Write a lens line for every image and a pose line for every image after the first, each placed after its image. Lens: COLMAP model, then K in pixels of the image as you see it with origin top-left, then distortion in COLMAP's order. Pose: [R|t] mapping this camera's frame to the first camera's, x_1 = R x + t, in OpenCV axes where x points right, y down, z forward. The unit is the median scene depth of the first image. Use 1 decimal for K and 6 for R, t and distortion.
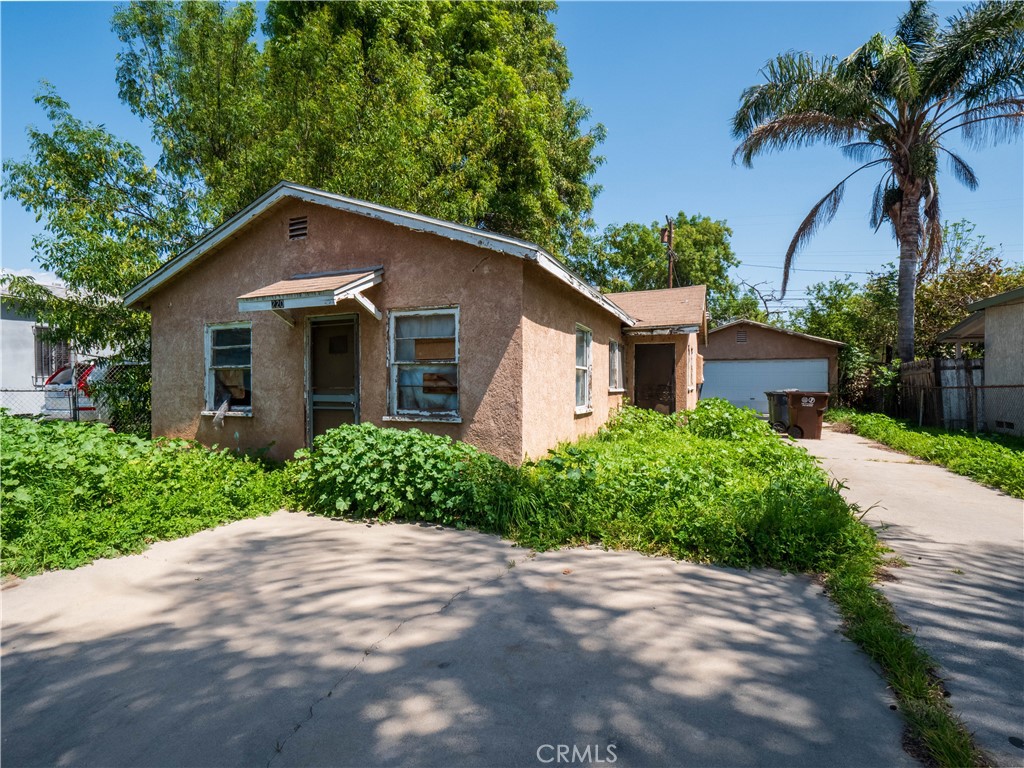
lens RADIAL K [[502.6, 0, 504.6], [0, 502.6, 382.4], [0, 0, 1]] dist [-0.012332, 0.002215]
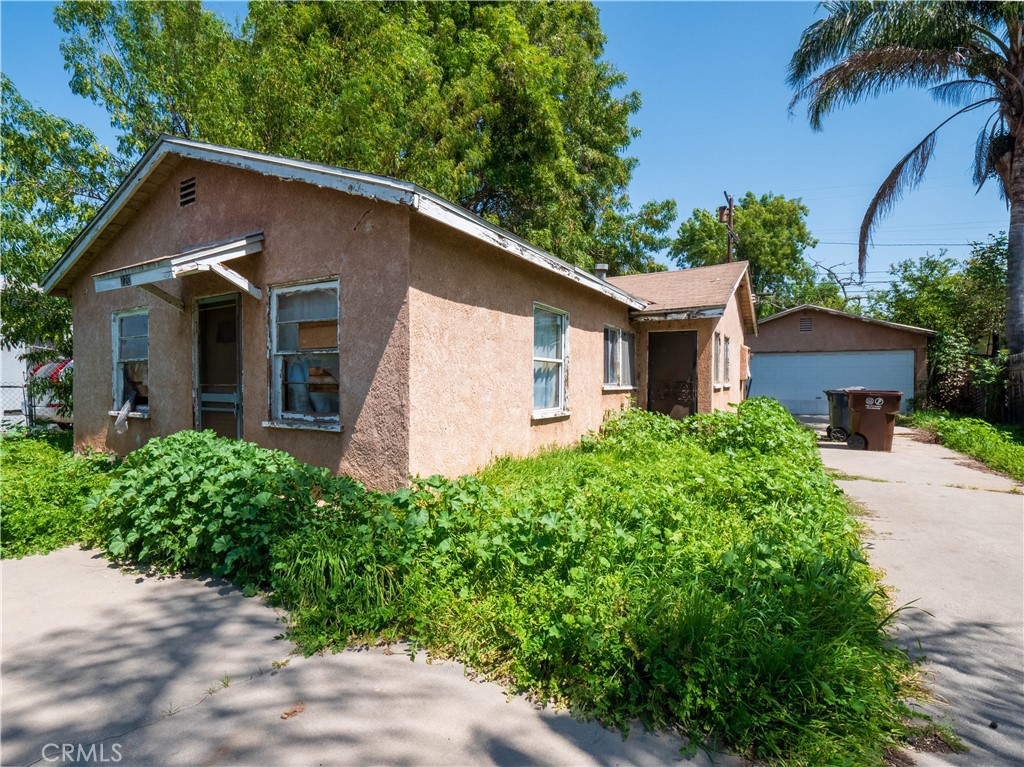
lens RADIAL K [[502.6, 0, 513.6], [0, 502.6, 382.4], [0, 0, 1]] dist [-0.012332, 0.002215]
pose [[0.992281, 0.001312, -0.124004, 0.151805], [-0.000346, 0.999969, 0.007814, 0.000200], [0.124010, -0.007711, 0.992251, 0.162781]]
